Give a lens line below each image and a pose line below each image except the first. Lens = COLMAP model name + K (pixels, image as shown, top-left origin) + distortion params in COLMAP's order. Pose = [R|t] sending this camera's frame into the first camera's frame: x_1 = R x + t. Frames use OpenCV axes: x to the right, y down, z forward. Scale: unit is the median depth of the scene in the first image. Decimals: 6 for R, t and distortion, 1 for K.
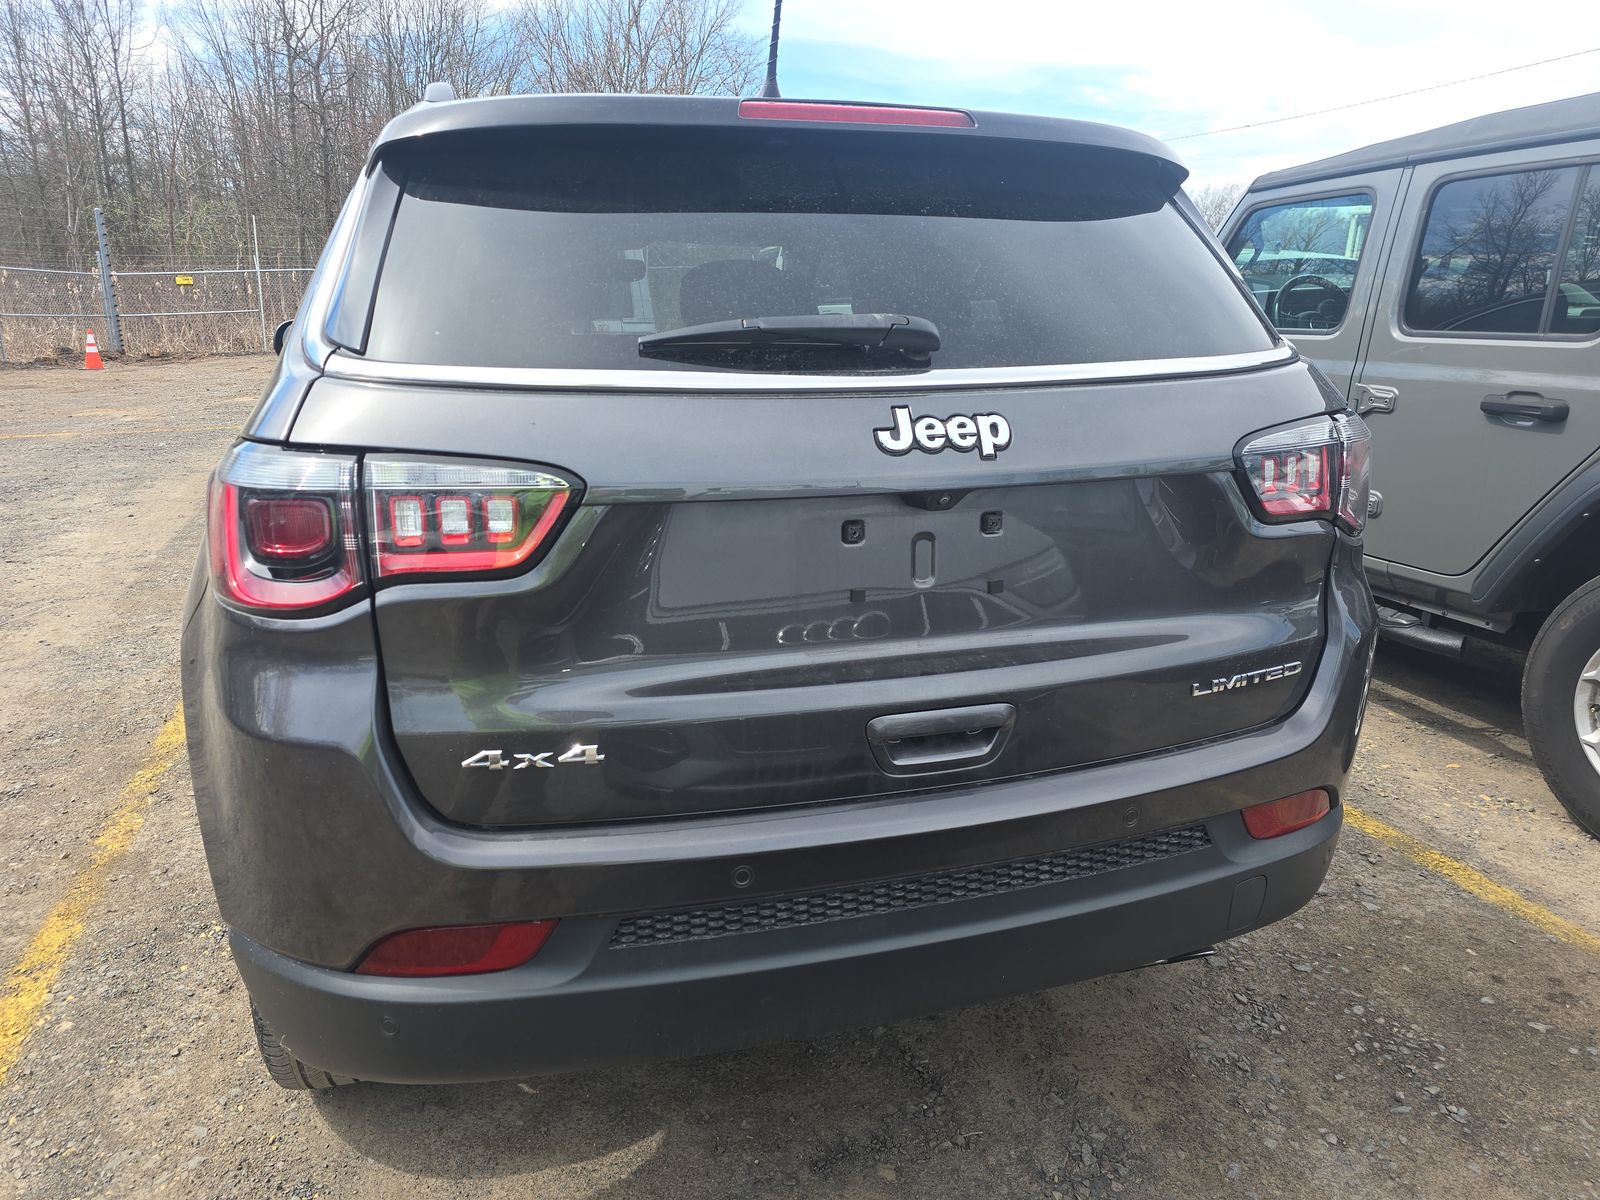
lens RADIAL K [[1163.0, 0, 807.1], [0, 1163.0, 602.0], [0, 0, 1]] dist [0.041646, -0.040167]
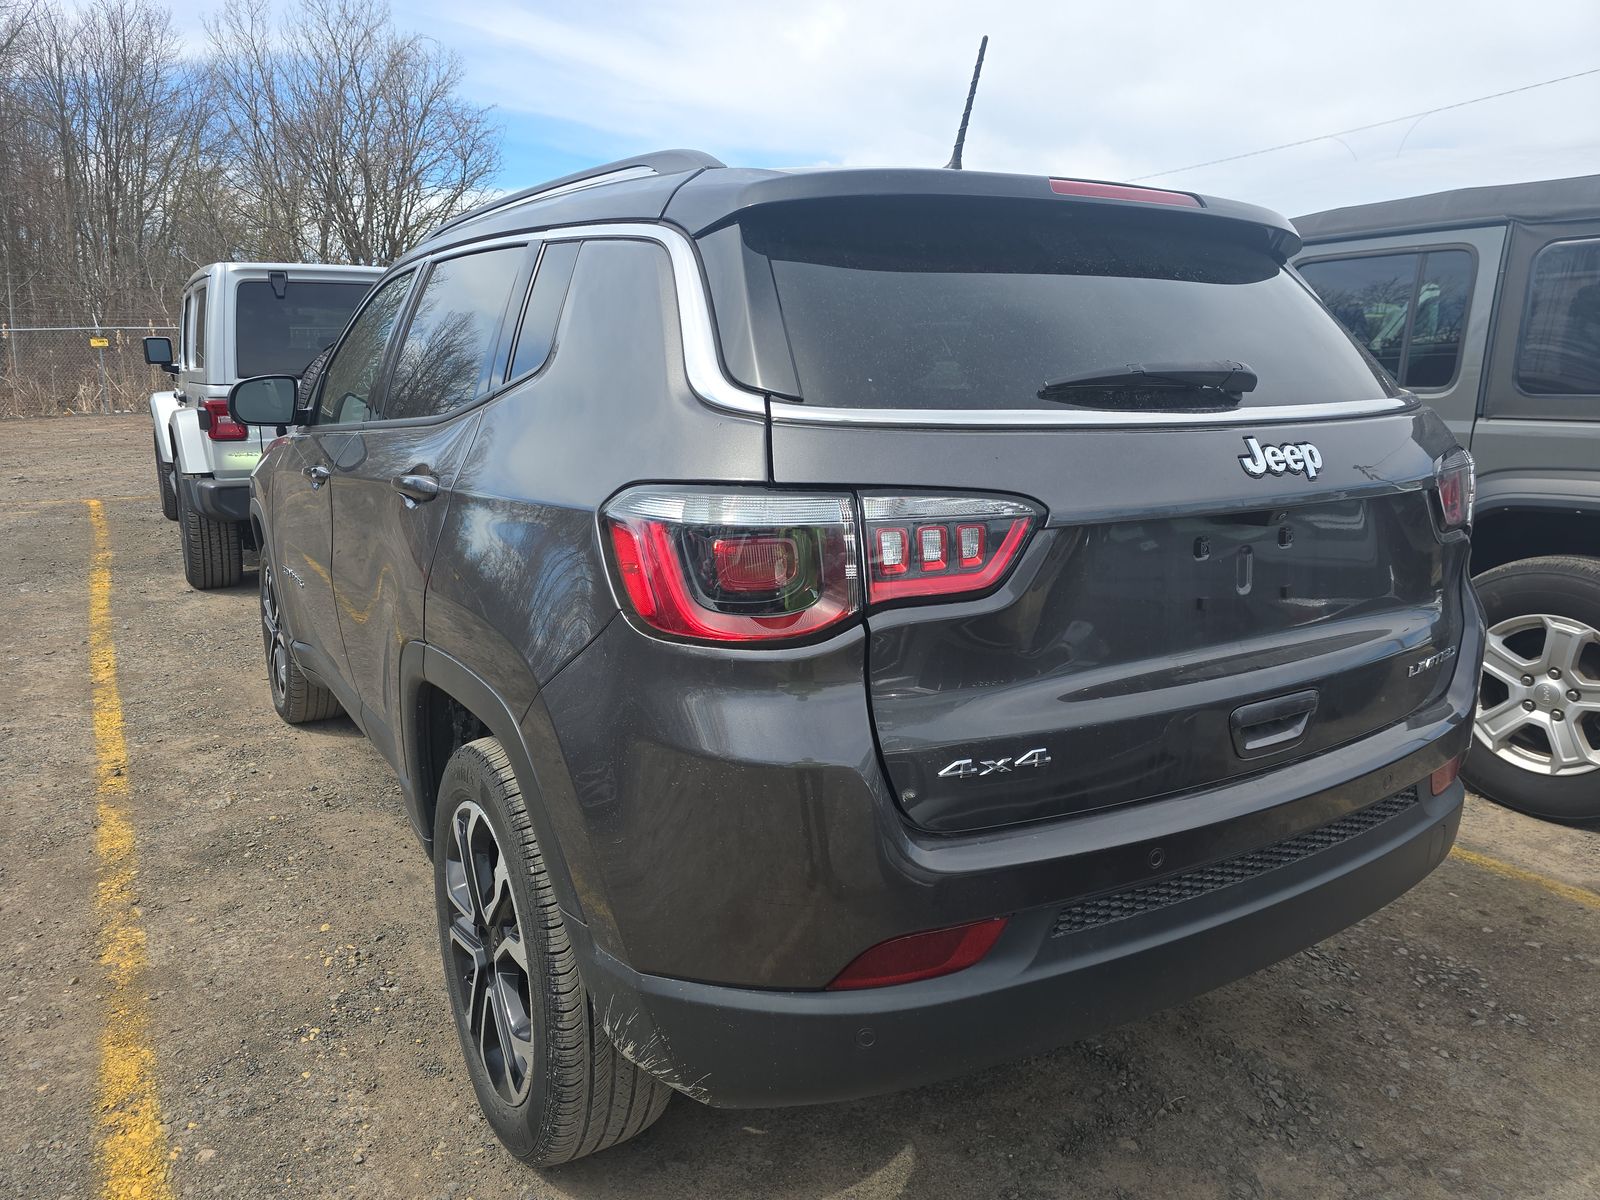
lens RADIAL K [[1163.0, 0, 794.5], [0, 1163.0, 602.1], [0, 0, 1]] dist [0.041646, -0.040167]
pose [[0.964491, -0.051760, 0.258993, -0.661804], [0.066093, 0.996709, -0.046938, 0.021450], [-0.255711, 0.062389, 0.964738, -0.005411]]
